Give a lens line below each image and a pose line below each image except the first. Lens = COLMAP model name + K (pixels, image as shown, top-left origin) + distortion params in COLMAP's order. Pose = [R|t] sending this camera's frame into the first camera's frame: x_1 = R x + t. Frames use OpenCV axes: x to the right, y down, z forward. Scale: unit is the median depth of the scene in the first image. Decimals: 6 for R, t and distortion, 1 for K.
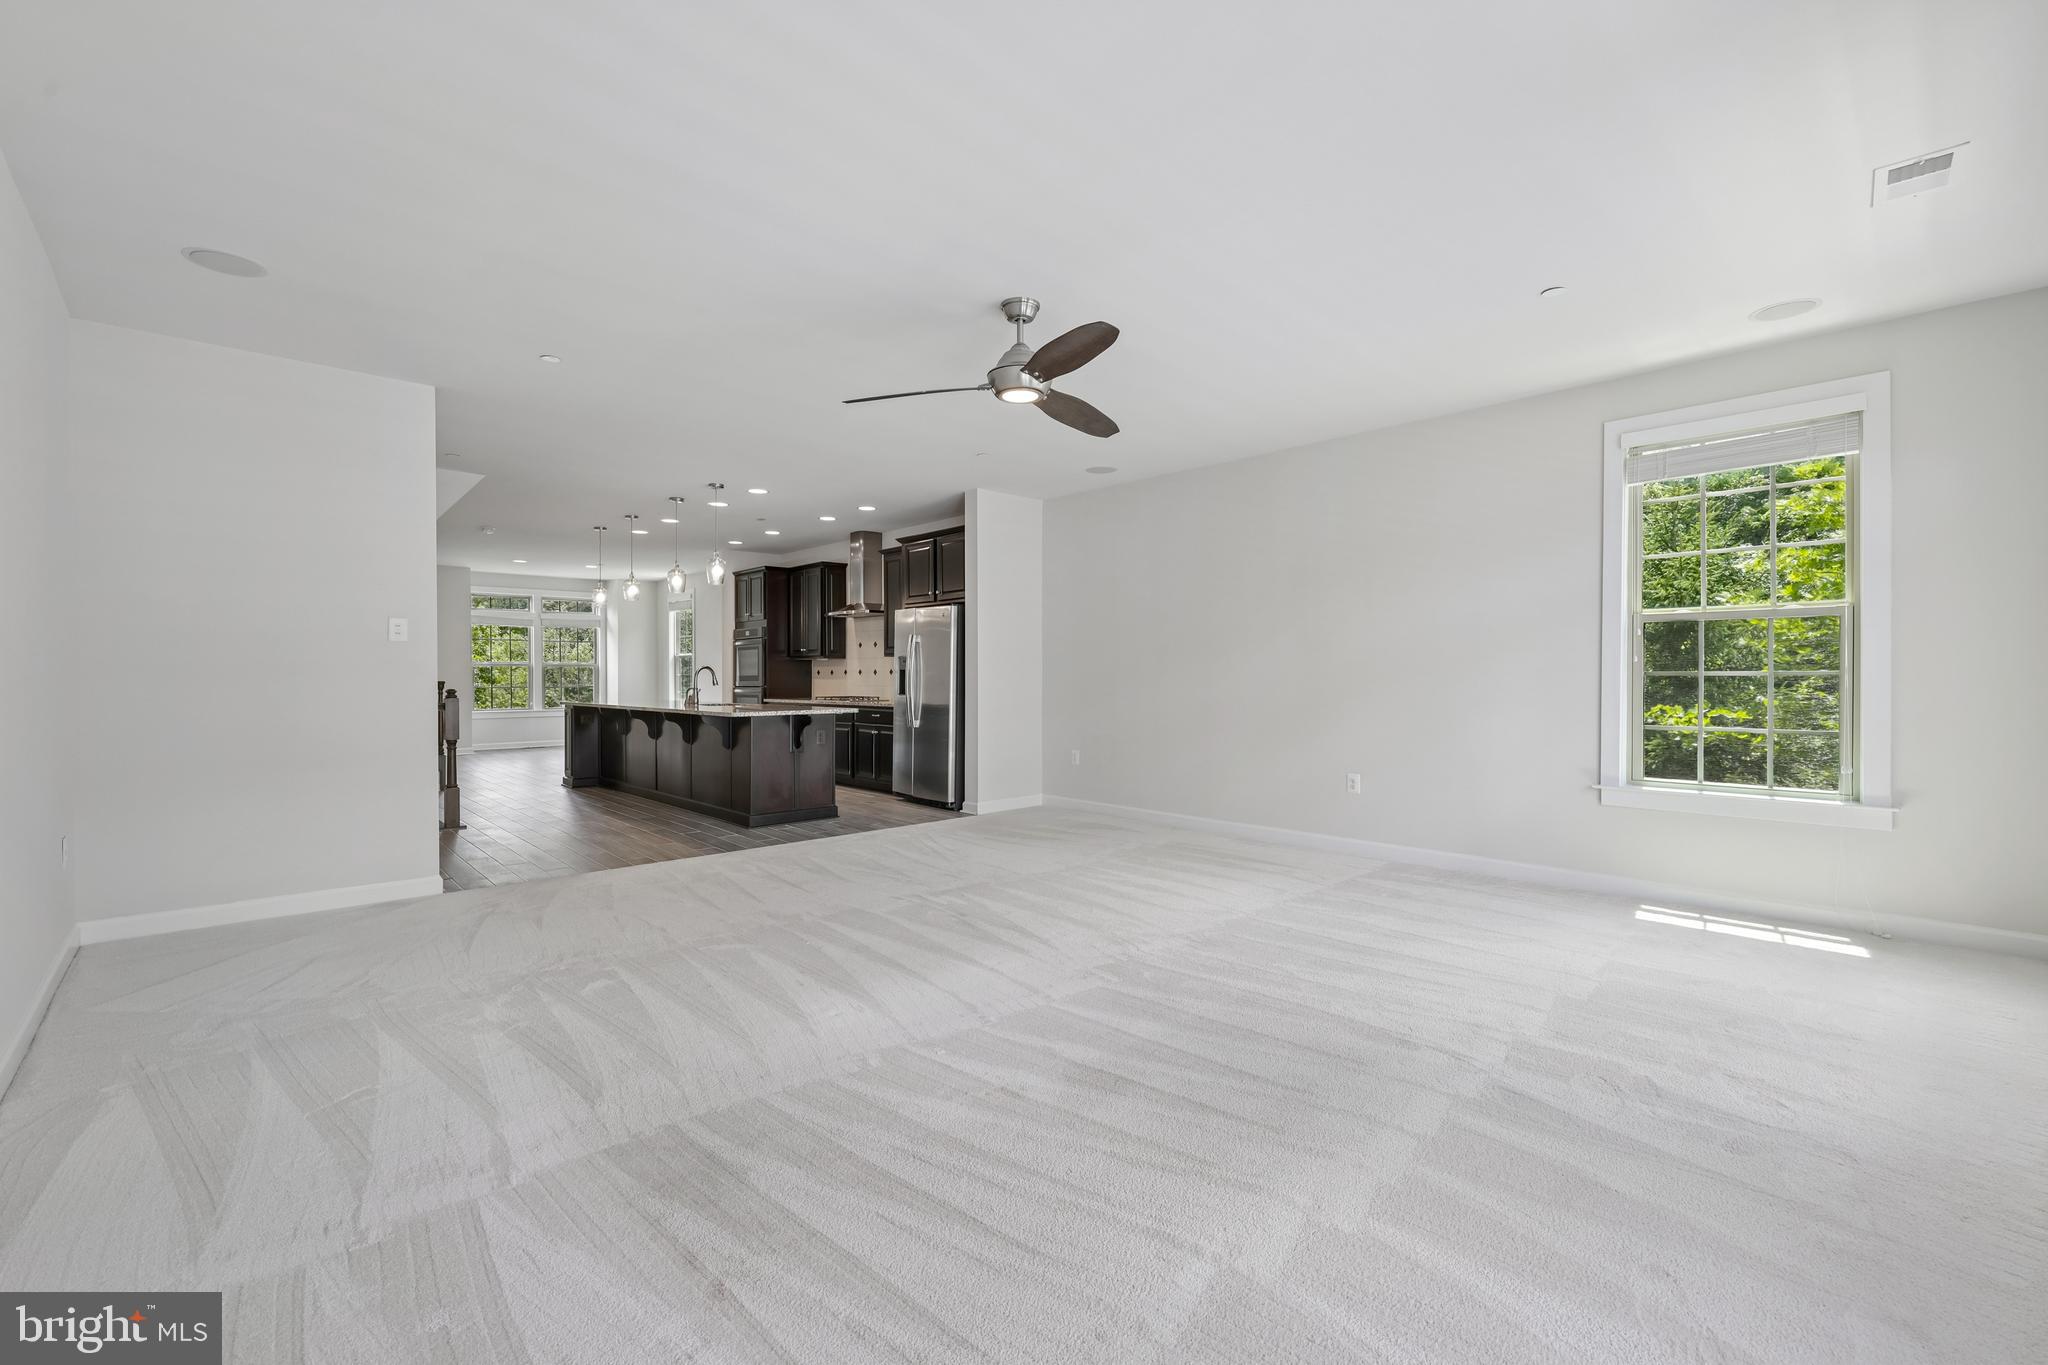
lens RADIAL K [[869.7, 0, 1010.3], [0, 869.7, 670.4], [0, 0, 1]] dist [-0.001221, 0.000352]
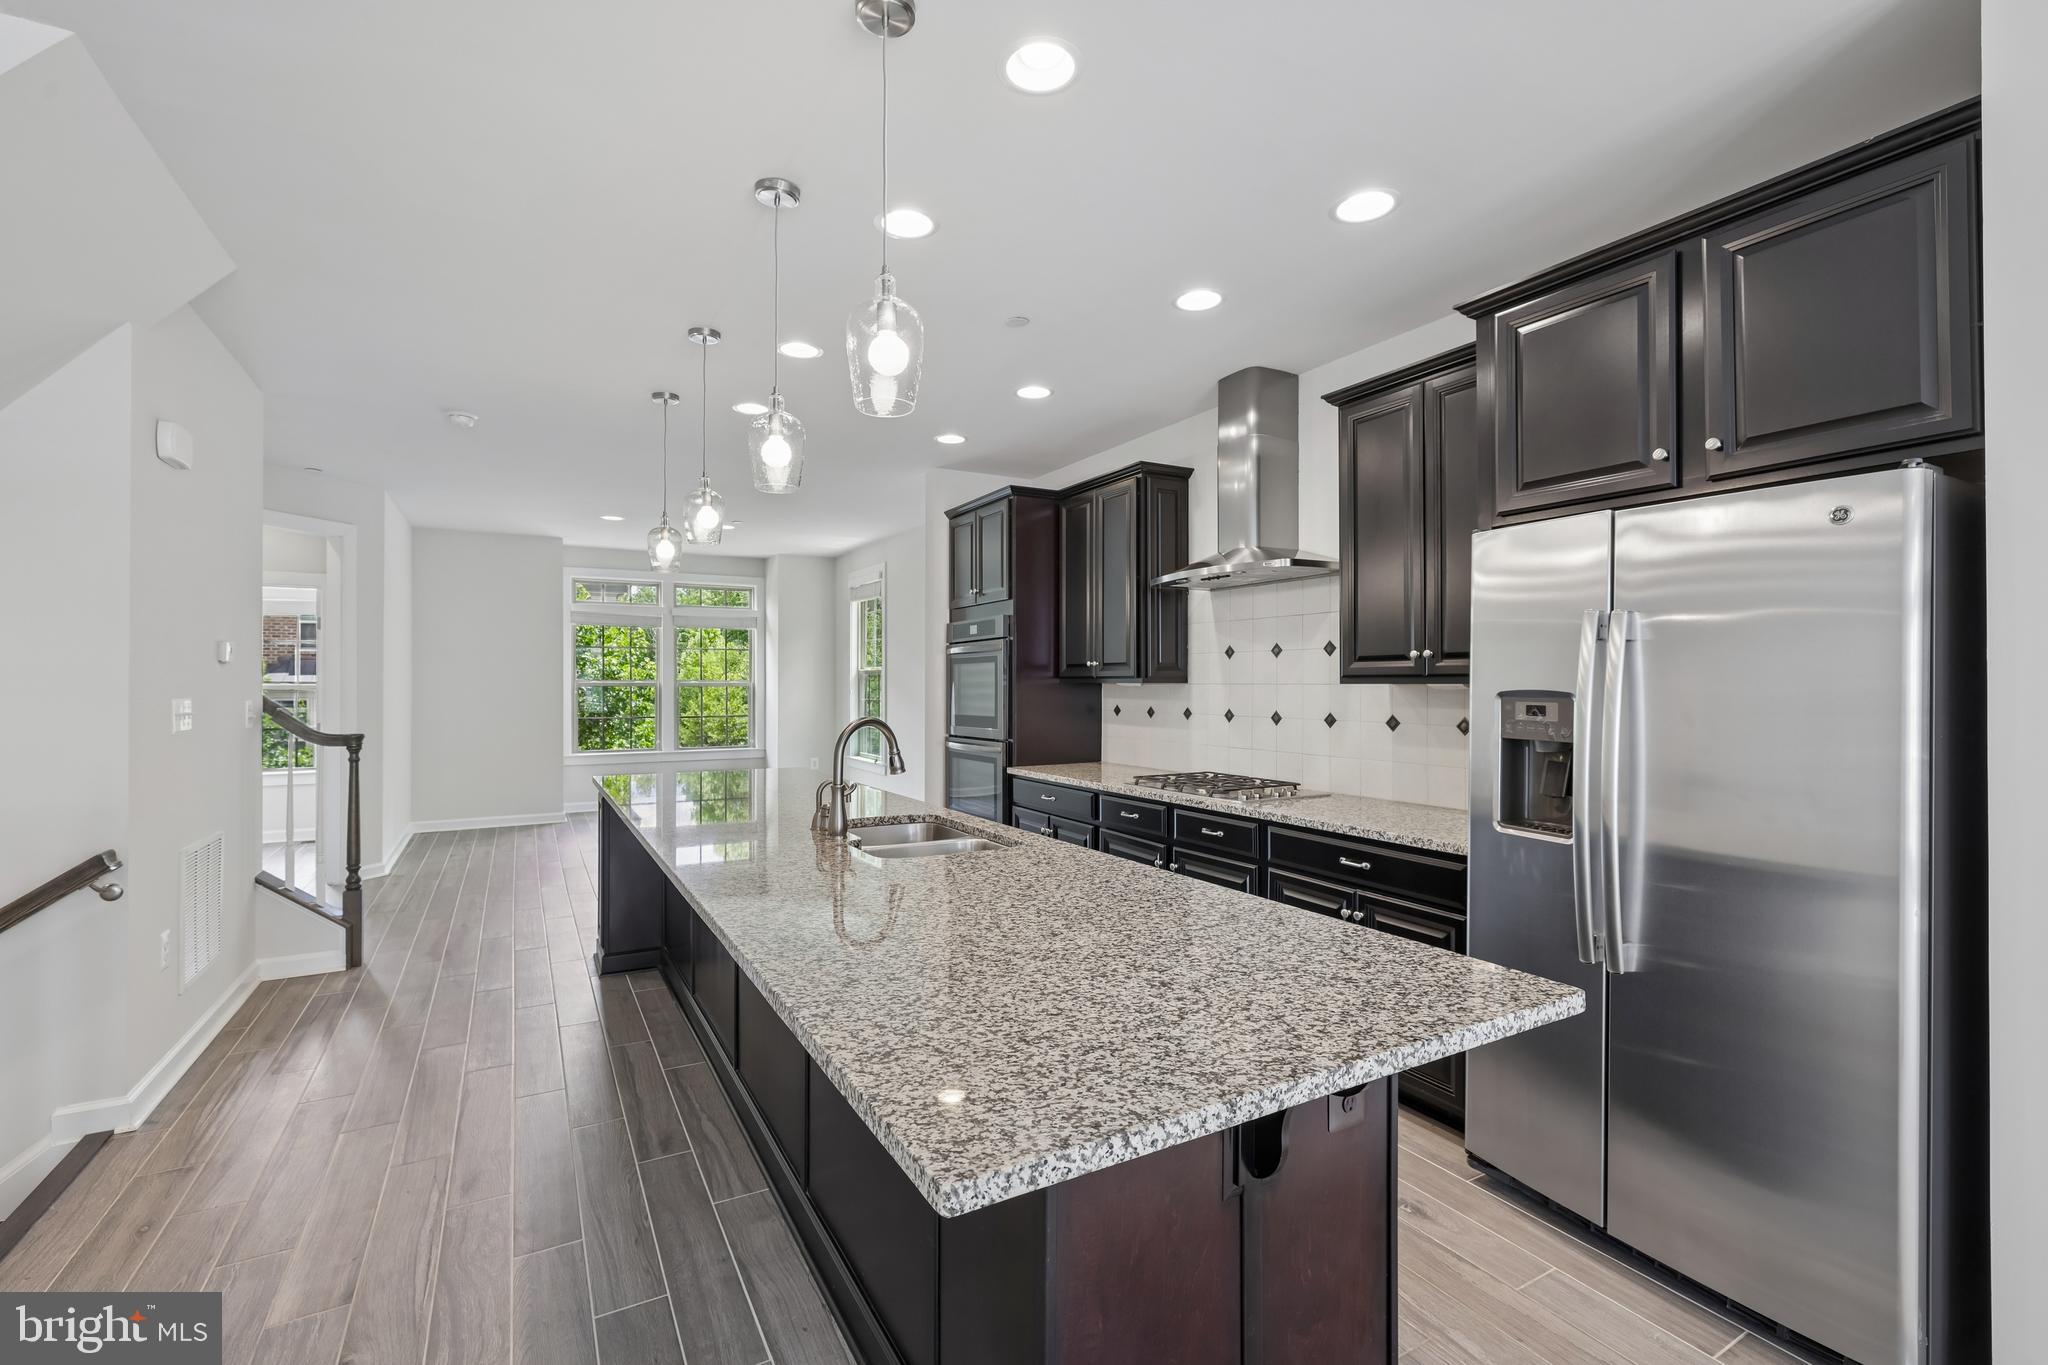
lens RADIAL K [[888.8, 0, 1015.1], [0, 888.8, 675.1], [0, 0, 1]] dist [-0.000494, 0.000065]
pose [[0.973972, -0.000884, -0.226665, -0.170083], [0.000261, 0.999996, -0.002779, -0.015991], [0.226667, 0.002648, 0.973969, 0.529971]]
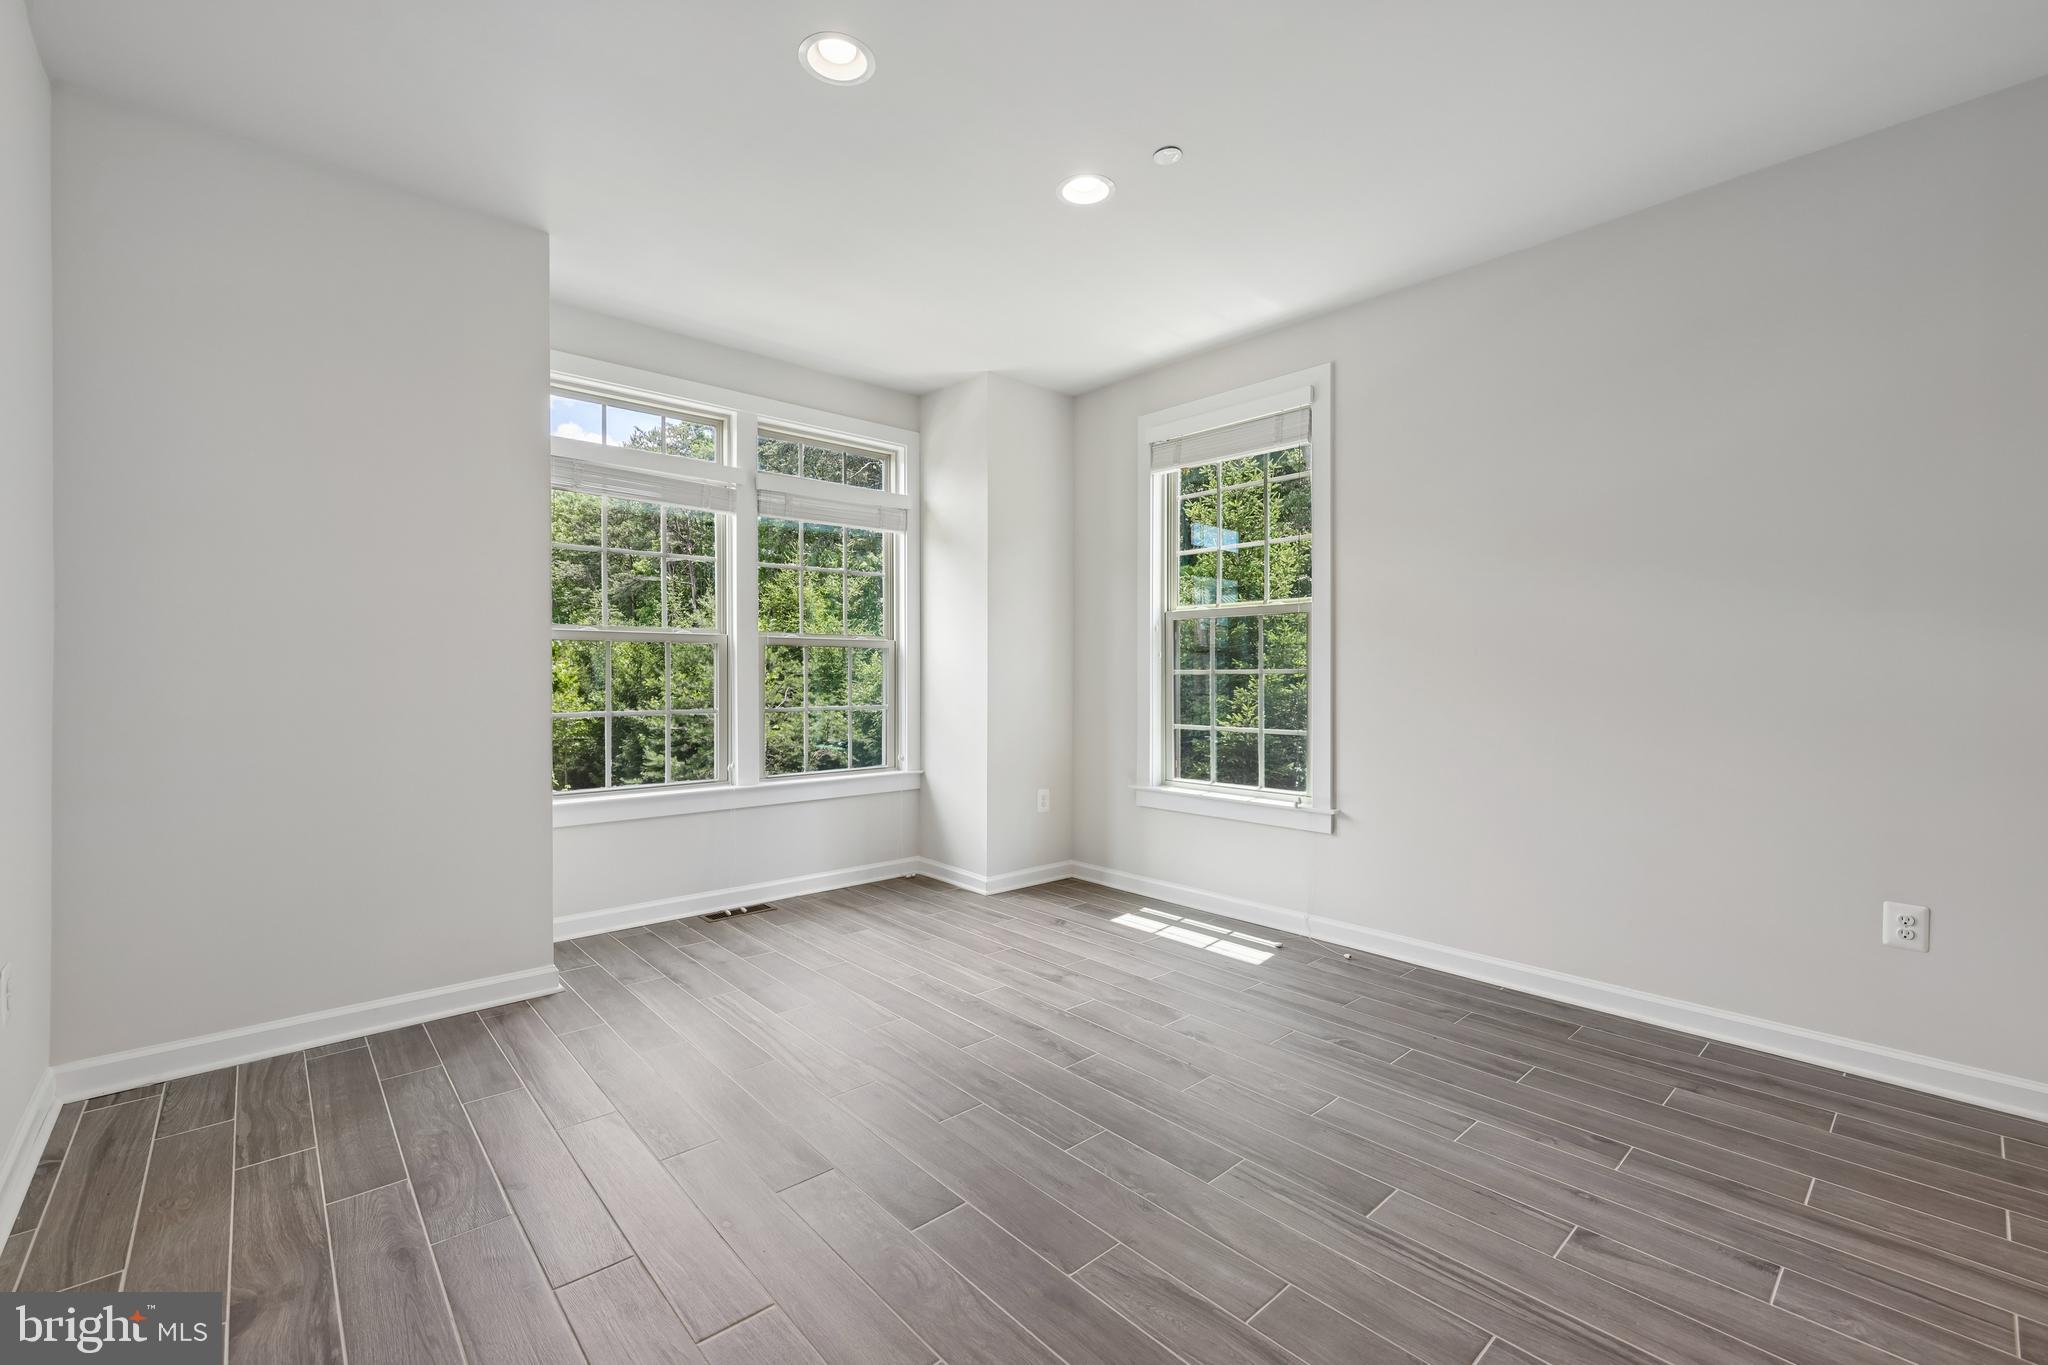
lens RADIAL K [[860.7, 0, 1012.9], [0, 860.7, 673.0], [0, 0, 1]] dist [-0.001147, -0.000073]
pose [[0.999914, 0.001194, -0.013070, -0.606005], [-0.001175, 0.999998, 0.001479, 0.006691], [0.013072, -0.001463, 0.999913, 0.949456]]
